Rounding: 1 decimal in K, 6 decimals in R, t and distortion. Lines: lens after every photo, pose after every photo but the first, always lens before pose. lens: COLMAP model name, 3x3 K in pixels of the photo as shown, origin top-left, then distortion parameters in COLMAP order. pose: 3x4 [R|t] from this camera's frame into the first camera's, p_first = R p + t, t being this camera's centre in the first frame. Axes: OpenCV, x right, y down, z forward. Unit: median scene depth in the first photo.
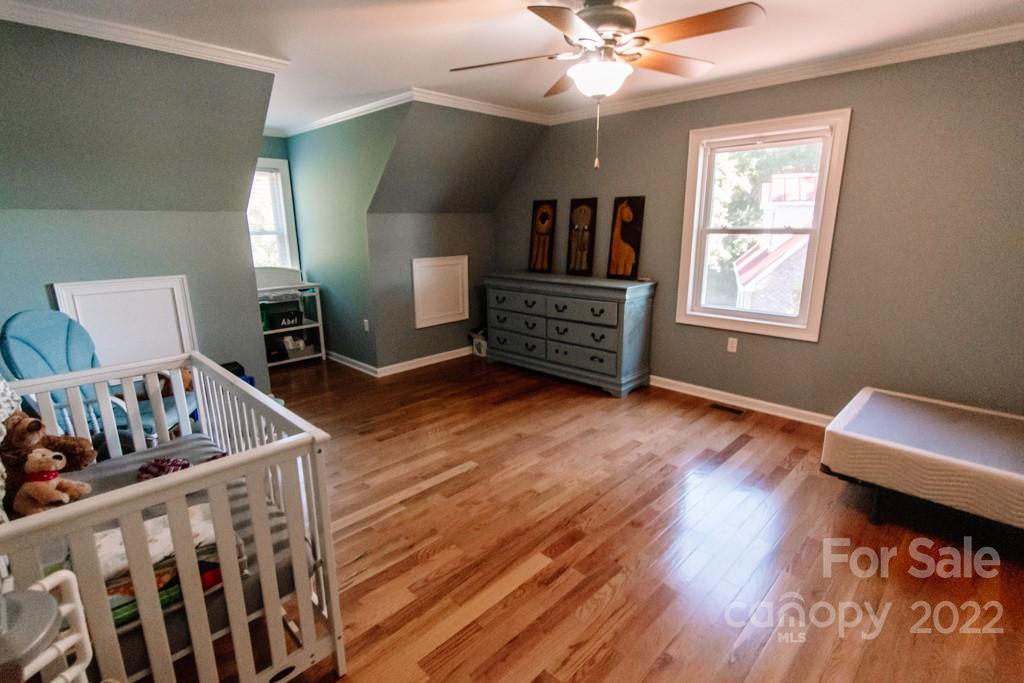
lens RADIAL K [[476.1, 0, 507.2], [0, 476.1, 339.4], [0, 0, 1]] dist [-0.006302, -0.000179]
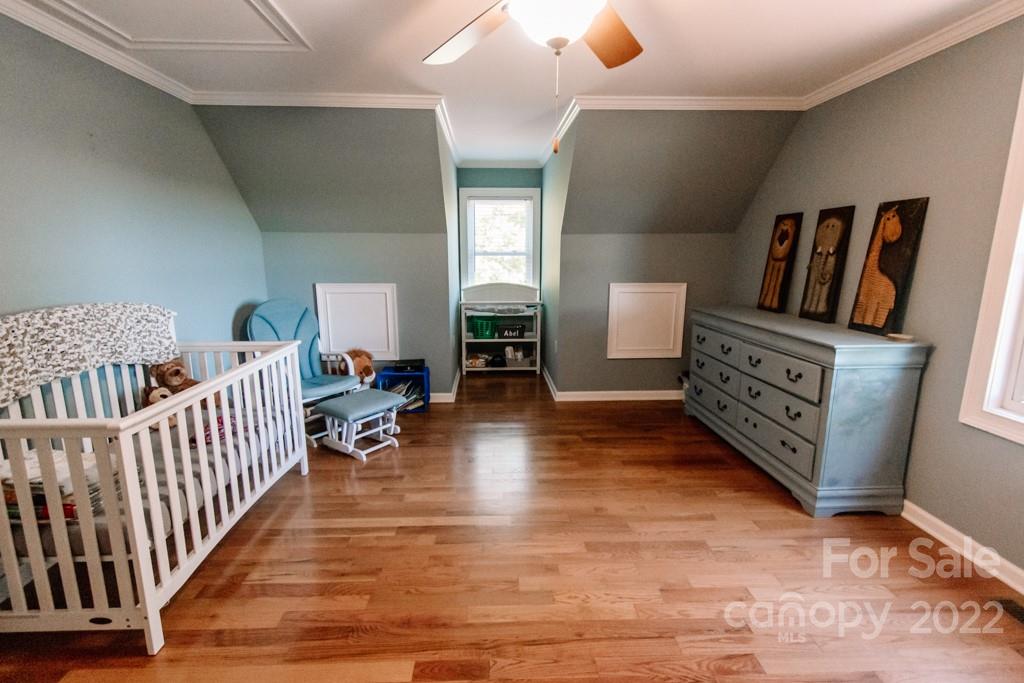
lens RADIAL K [[459.2, 0, 510.2], [0, 459.2, 341.1], [0, 0, 1]] dist [0.002172, -0.001441]
pose [[0.738640, 0.137947, -0.659835, 0.285519], [-0.165937, 0.985926, 0.020365, -0.048157], [0.653358, 0.094449, 0.751134, 0.235230]]
